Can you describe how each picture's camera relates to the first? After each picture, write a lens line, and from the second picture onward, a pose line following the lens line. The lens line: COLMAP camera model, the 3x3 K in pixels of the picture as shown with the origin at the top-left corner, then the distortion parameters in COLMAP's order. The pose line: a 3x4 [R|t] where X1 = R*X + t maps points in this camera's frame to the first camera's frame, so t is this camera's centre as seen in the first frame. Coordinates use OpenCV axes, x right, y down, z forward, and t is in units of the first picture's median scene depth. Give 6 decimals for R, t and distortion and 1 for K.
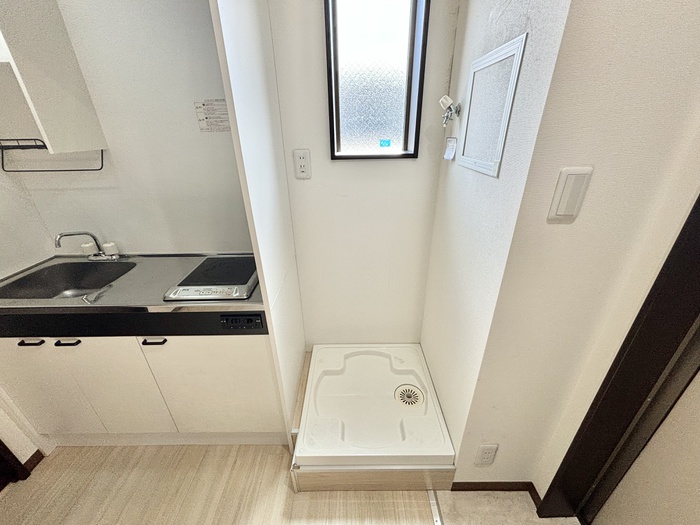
lens RADIAL K [[284.2, 0, 350.0], [0, 284.2, 262.5], [0, 0, 1]] dist [-0.000492, 0.000032]
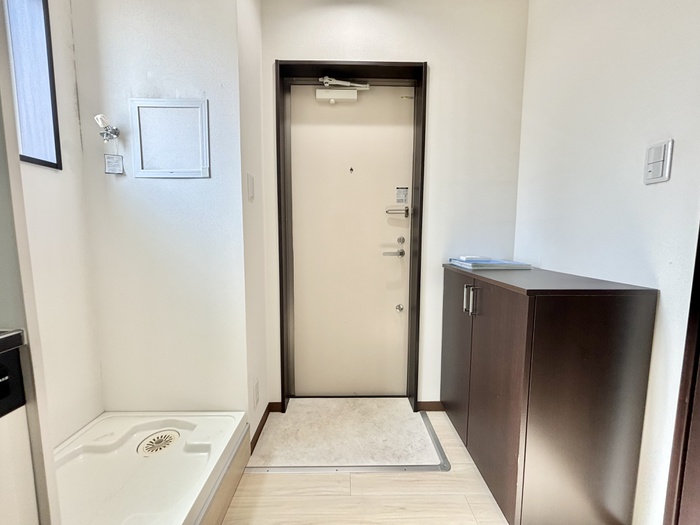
lens RADIAL K [[284.2, 0, 350.0], [0, 284.2, 262.5], [0, 0, 1]] dist [-0.000492, 0.000032]
pose [[-0.019597, -0.078302, 0.996737, -0.627029], [0.427739, 0.900430, 0.079147, 0.185925], [-0.903690, 0.427894, 0.015847, 0.286555]]
